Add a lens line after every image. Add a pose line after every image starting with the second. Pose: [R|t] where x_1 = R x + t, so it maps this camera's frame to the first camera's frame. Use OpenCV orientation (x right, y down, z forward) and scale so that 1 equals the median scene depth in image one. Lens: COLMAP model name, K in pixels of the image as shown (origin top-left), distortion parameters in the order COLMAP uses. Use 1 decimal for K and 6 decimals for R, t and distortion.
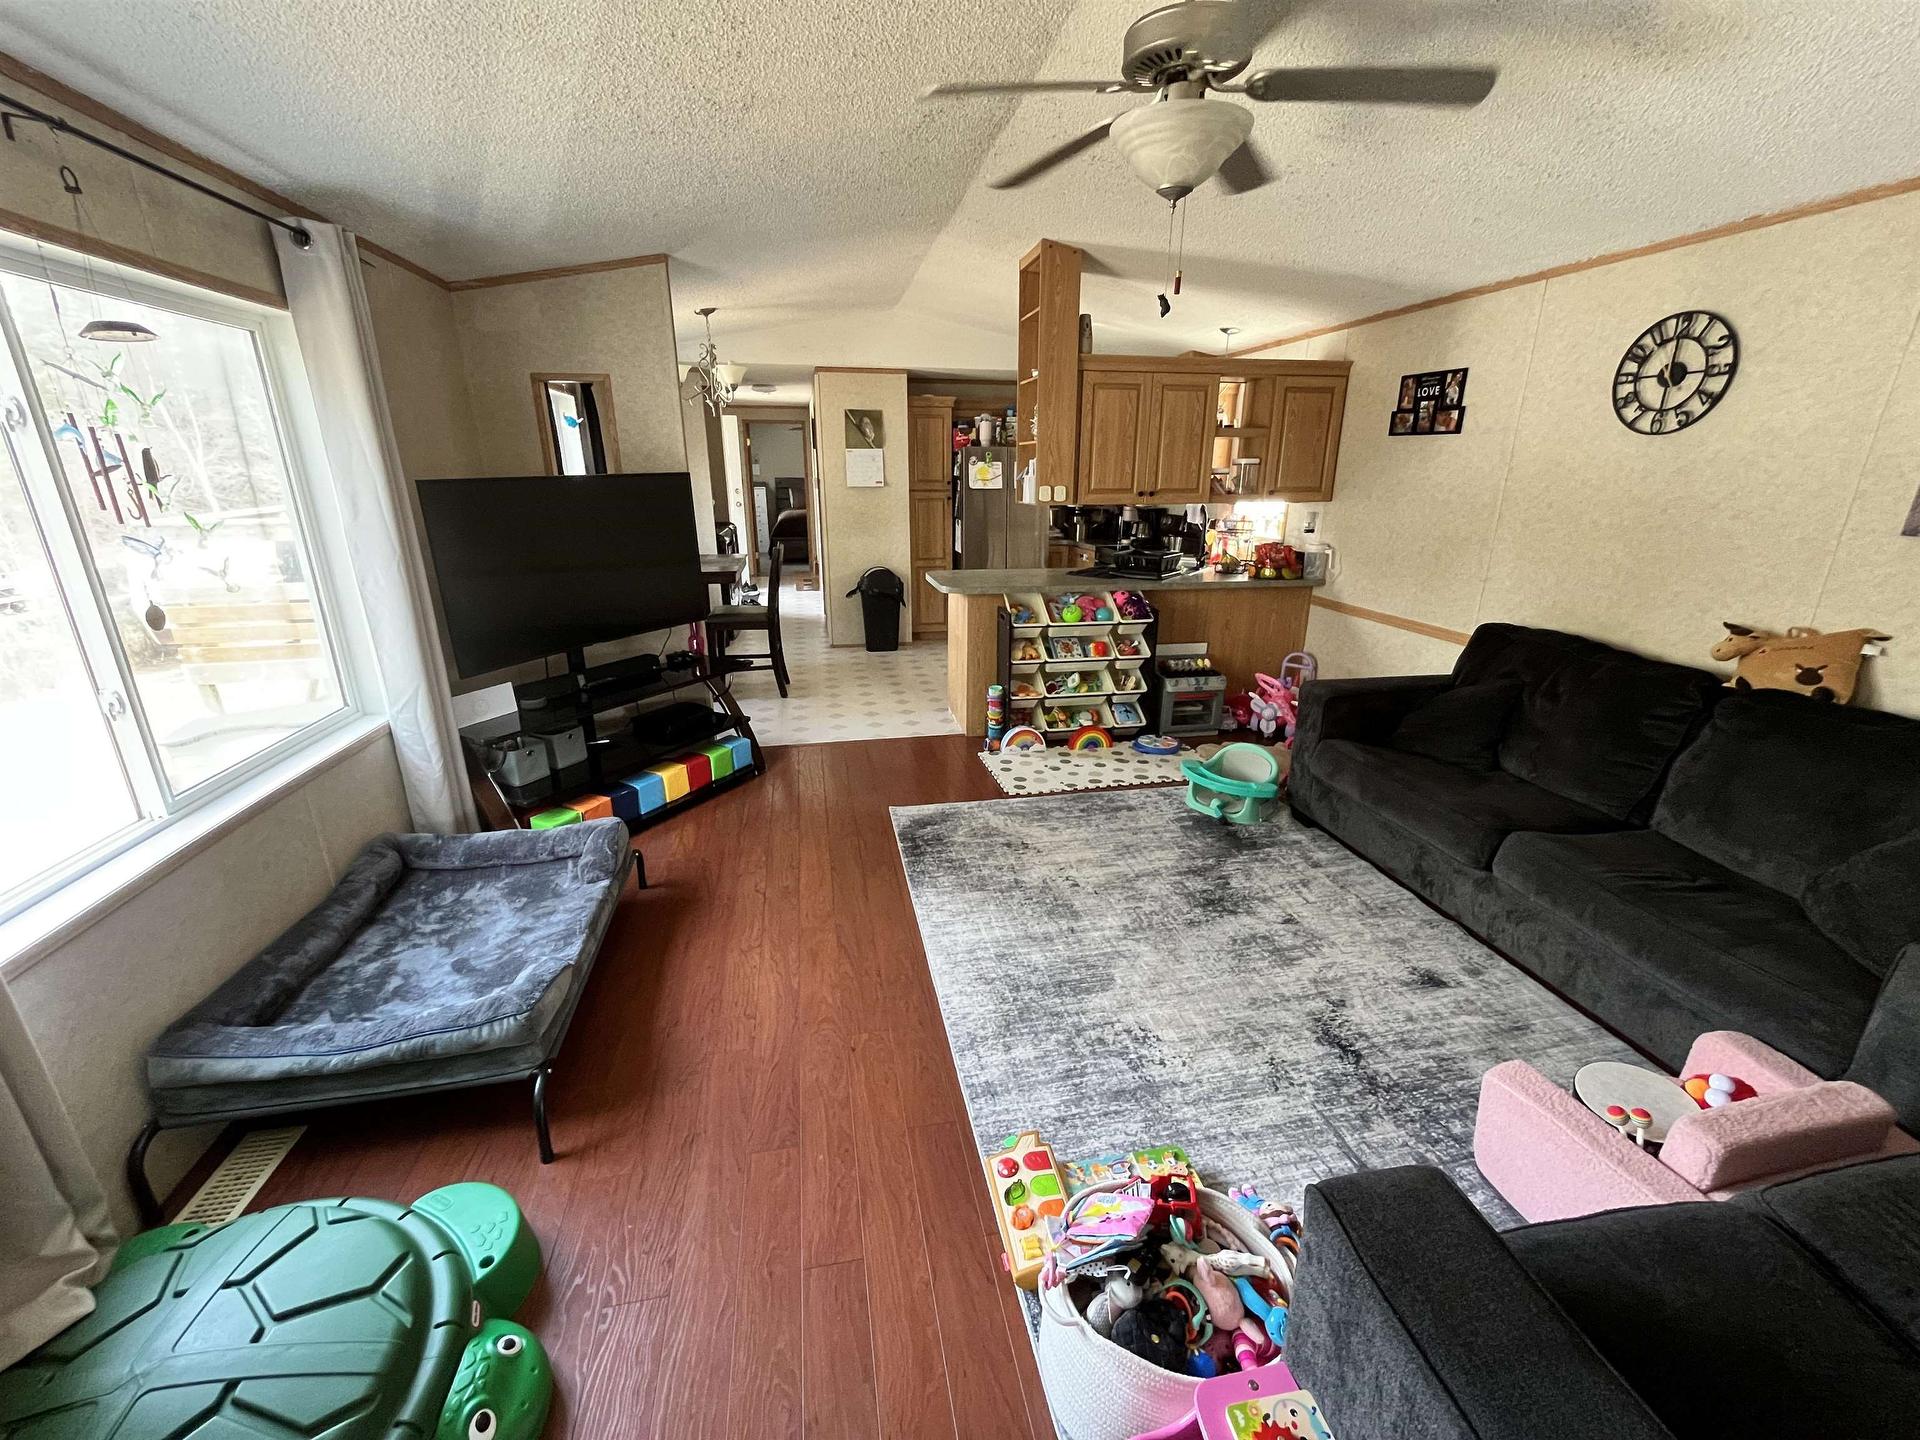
lens RADIAL K [[772.7, 0, 958.9], [0, 772.7, 719.2], [0, 0, 1]] dist [-0.003822, 0.000199]
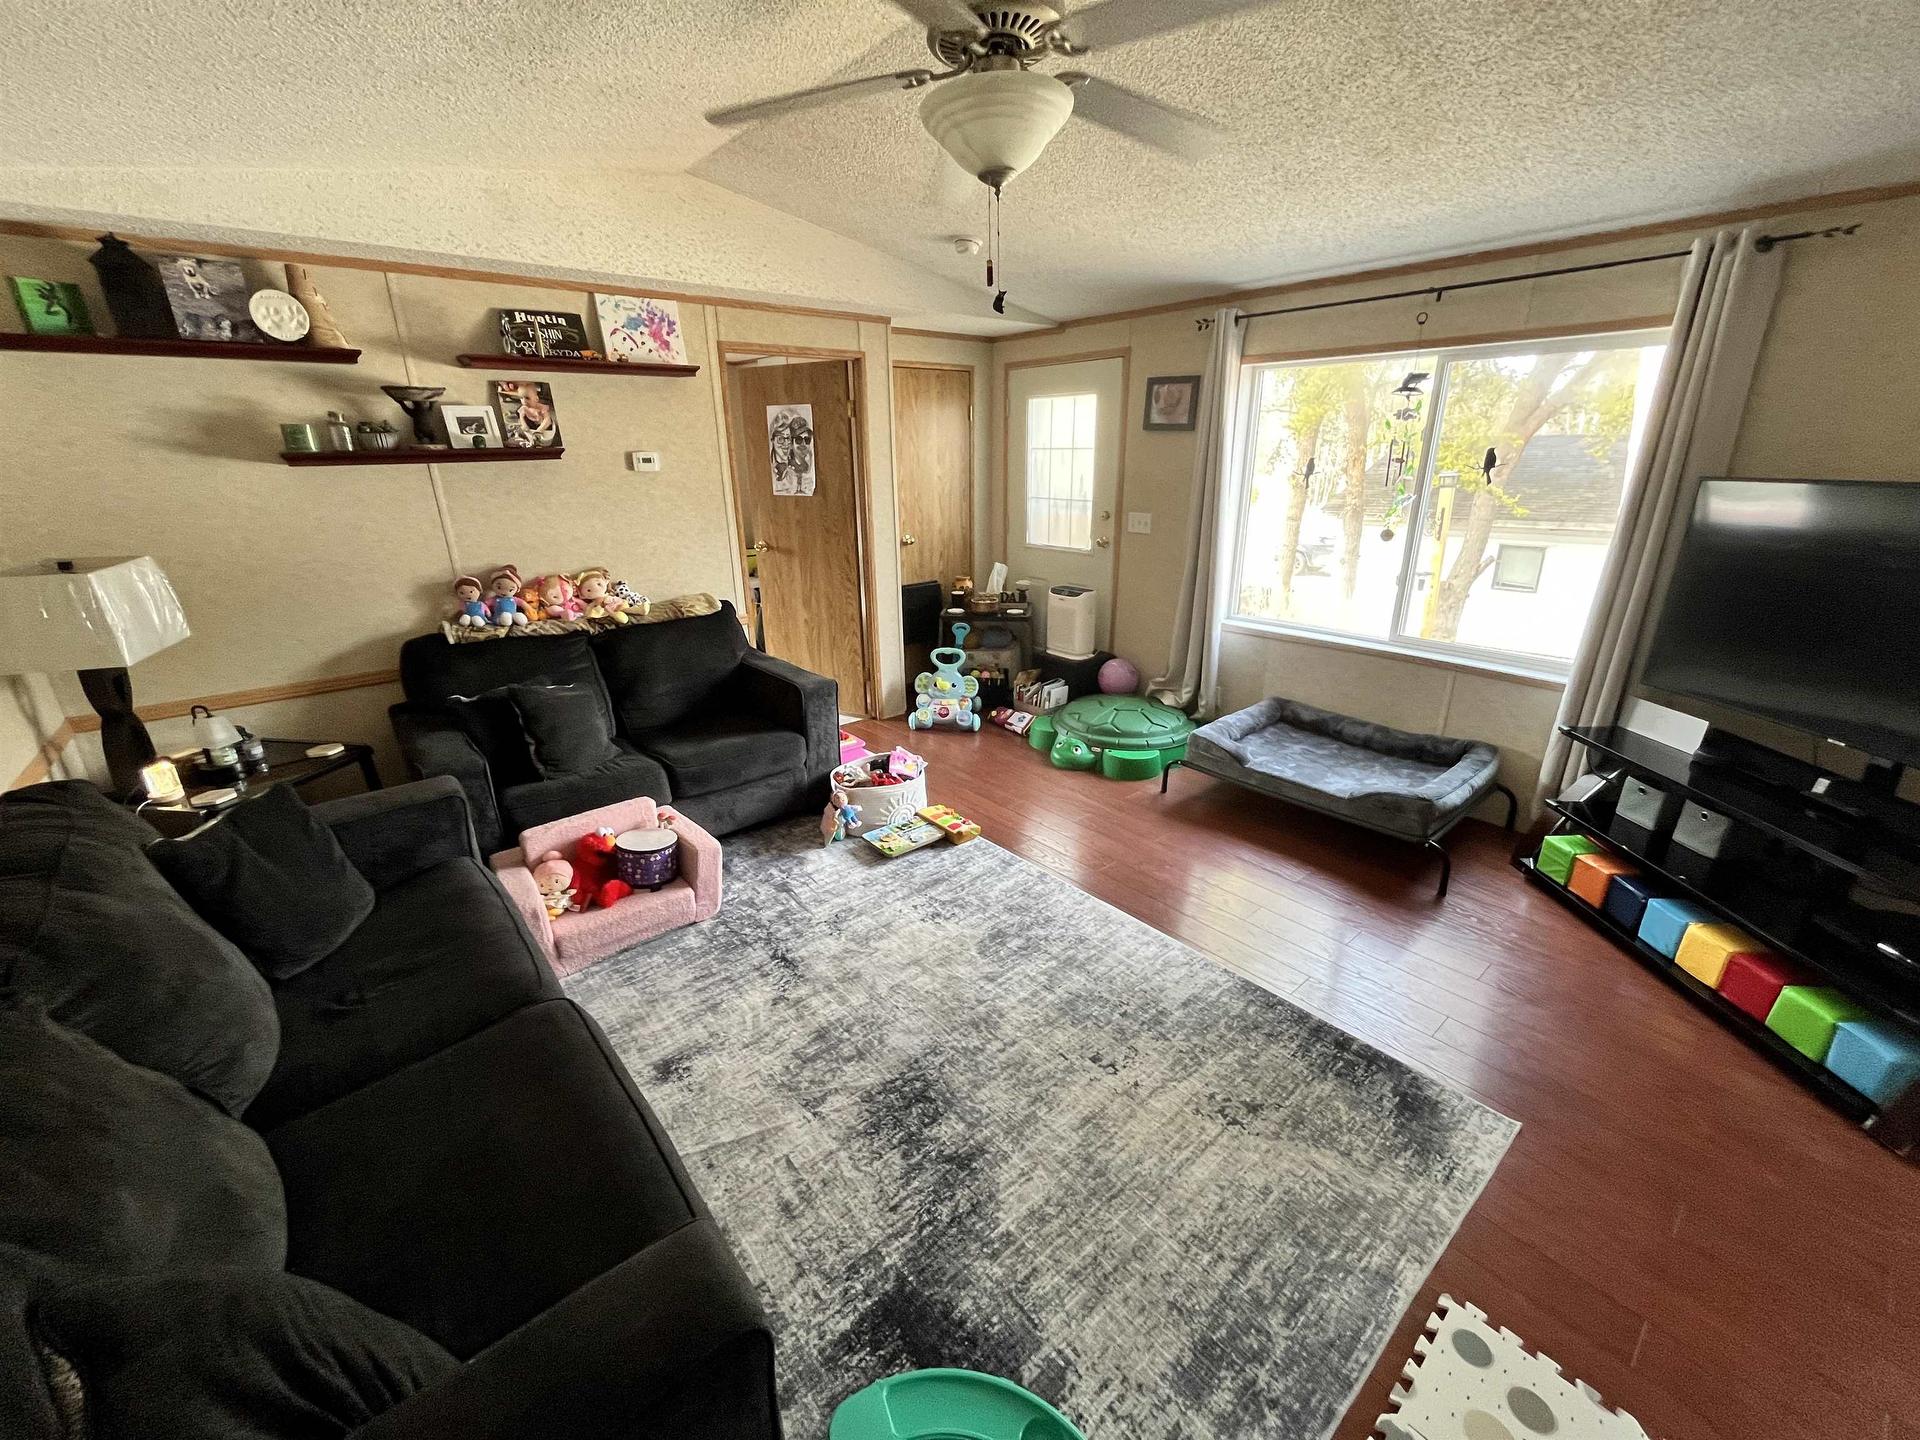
lens RADIAL K [[772.7, 0, 953.5], [0, 772.7, 720.7], [0, 0, 1]] dist [-0.003822, 0.000199]
pose [[-0.874824, 0.171743, -0.452976, 0.575082], [-0.141305, 0.803924, 0.577702, -0.465785], [0.463374, 0.569395, -0.679024, 1.327994]]
